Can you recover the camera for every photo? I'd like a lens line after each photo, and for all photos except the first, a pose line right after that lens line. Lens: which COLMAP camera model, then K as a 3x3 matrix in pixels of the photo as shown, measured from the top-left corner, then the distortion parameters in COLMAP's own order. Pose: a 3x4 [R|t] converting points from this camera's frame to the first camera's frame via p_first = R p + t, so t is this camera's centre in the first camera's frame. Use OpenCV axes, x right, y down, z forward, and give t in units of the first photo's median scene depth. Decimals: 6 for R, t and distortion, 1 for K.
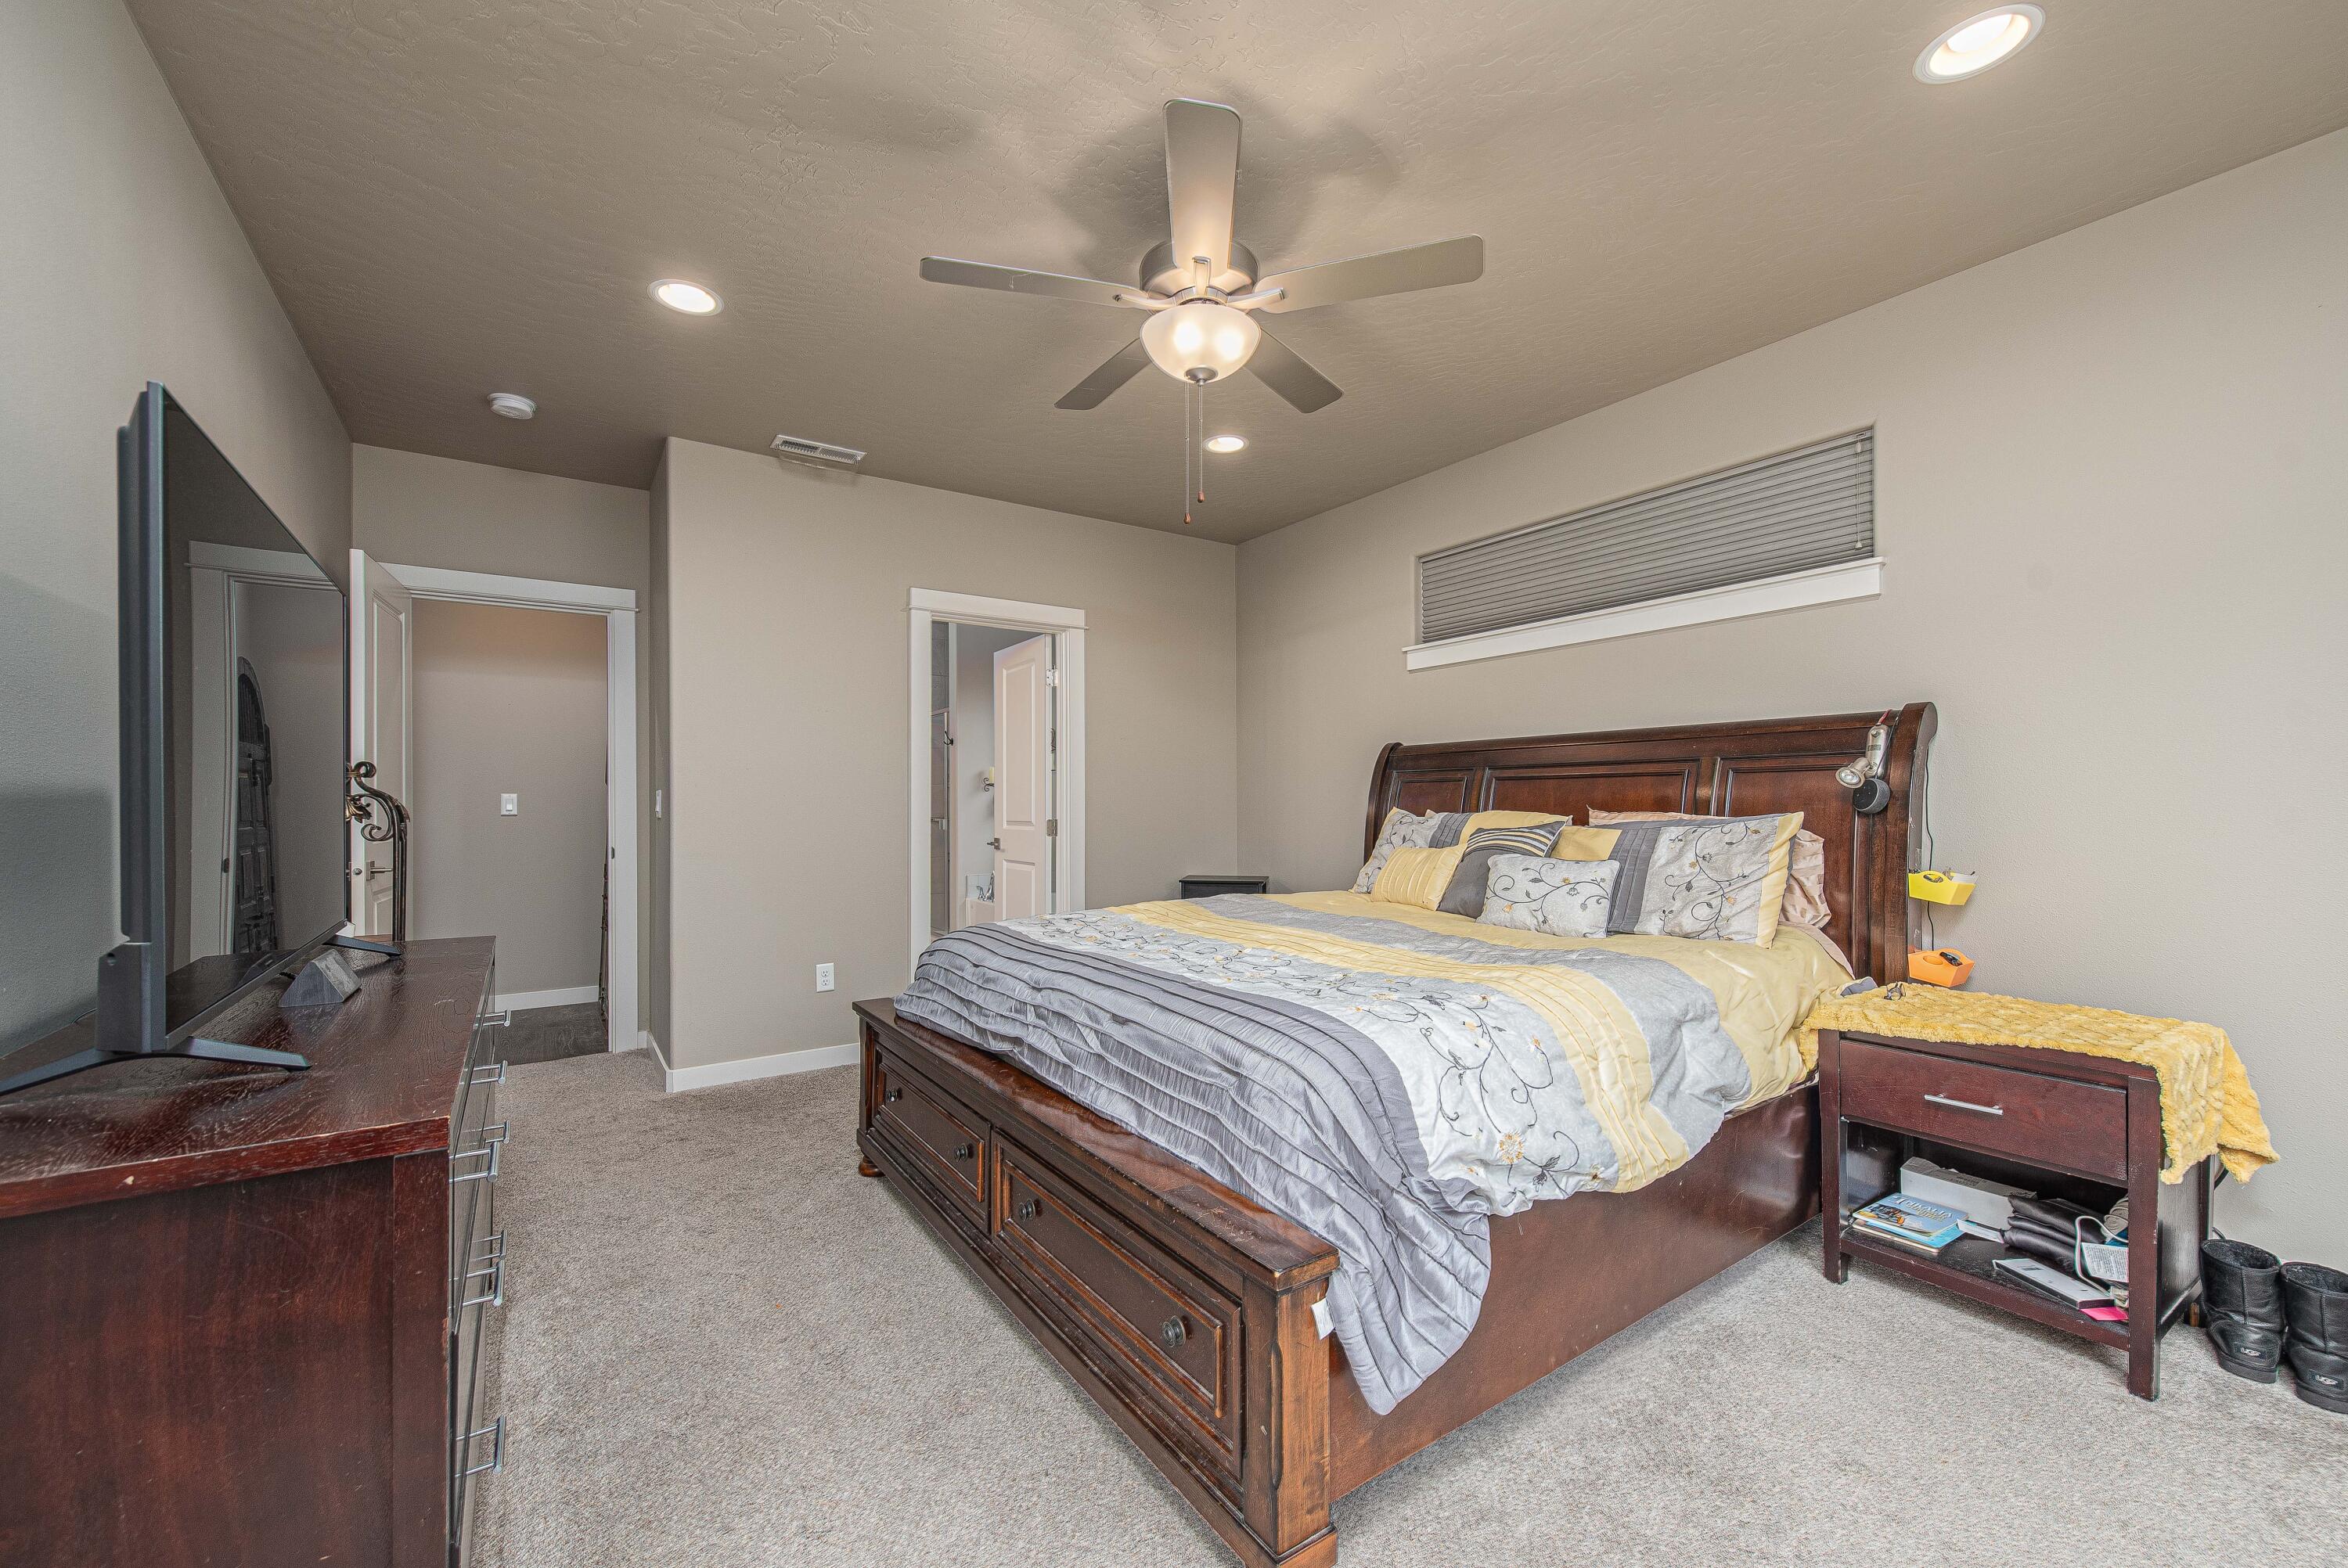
lens RADIAL K [[929.0, 0, 1169.0], [0, 929.0, 795.4], [0, 0, 1]] dist [0.009584, -0.000164]
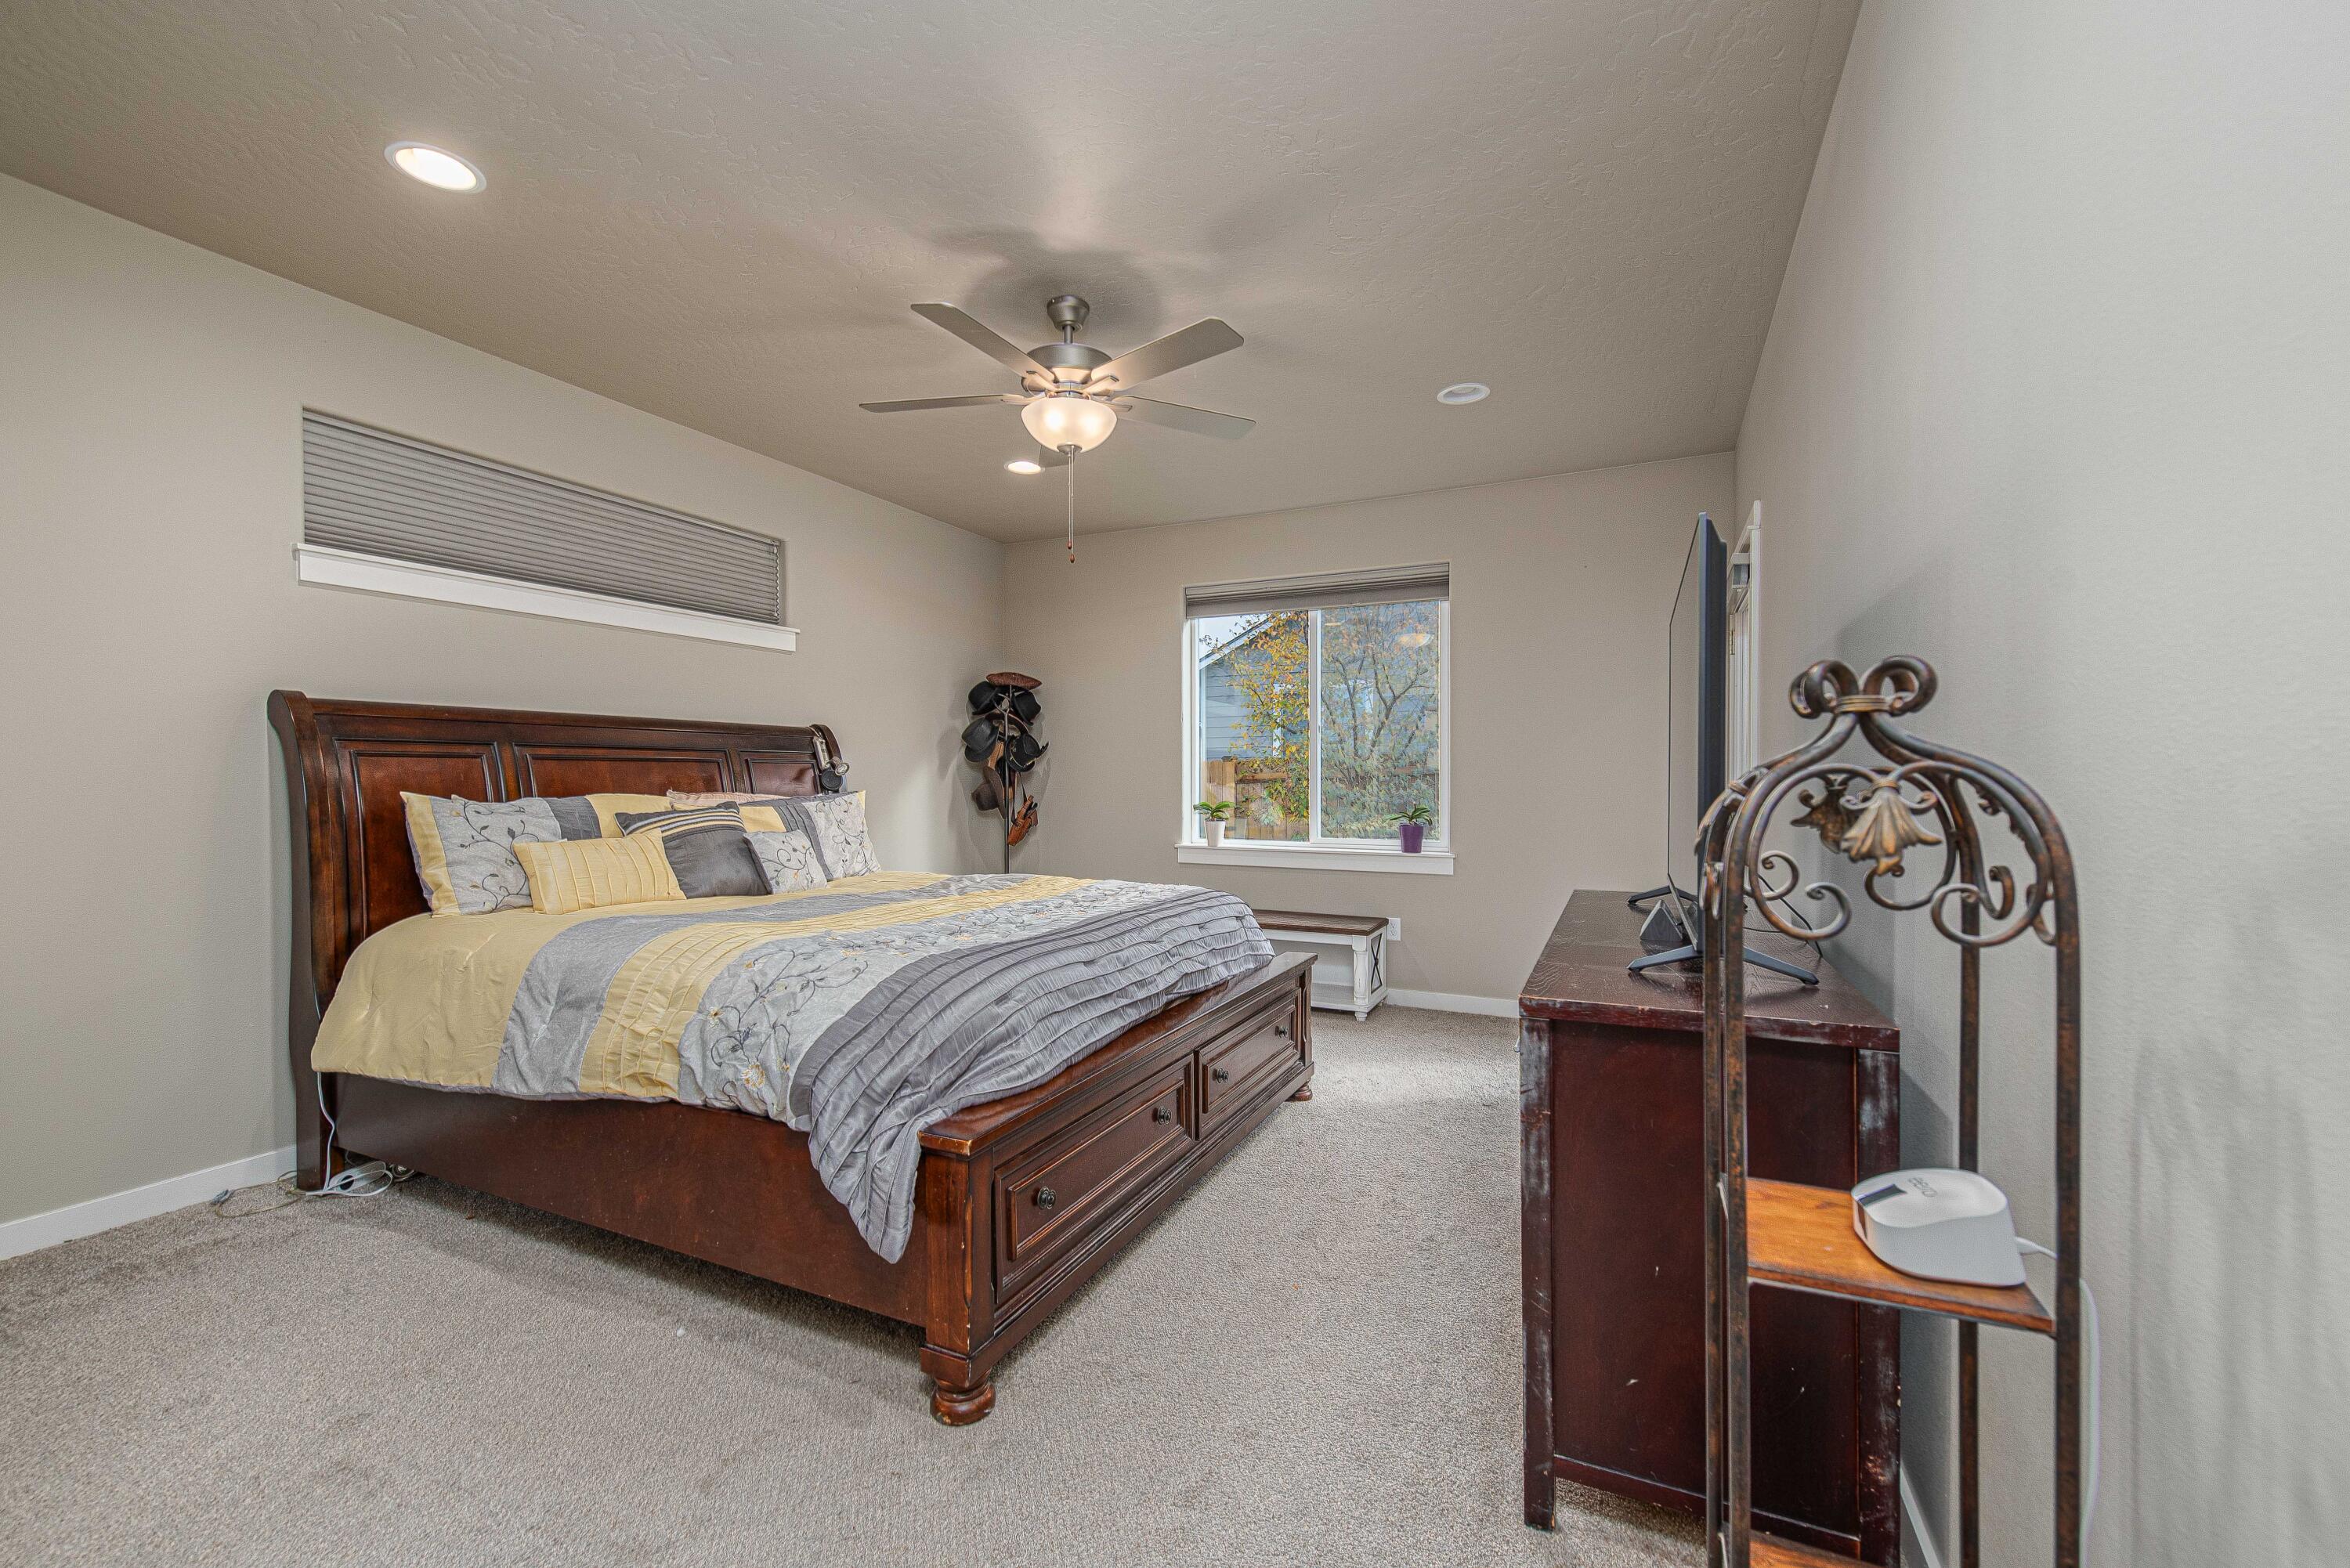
lens RADIAL K [[929.8, 0, 1174.7], [0, 929.8, 786.4], [0, 0, 1]] dist [0.009584, -0.000164]
pose [[-0.491672, -0.000558, 0.870780, -0.756723], [0.000953, 0.999999, 0.001178, 0.008624], [-0.870780, 0.001409, -0.491671, 1.001983]]
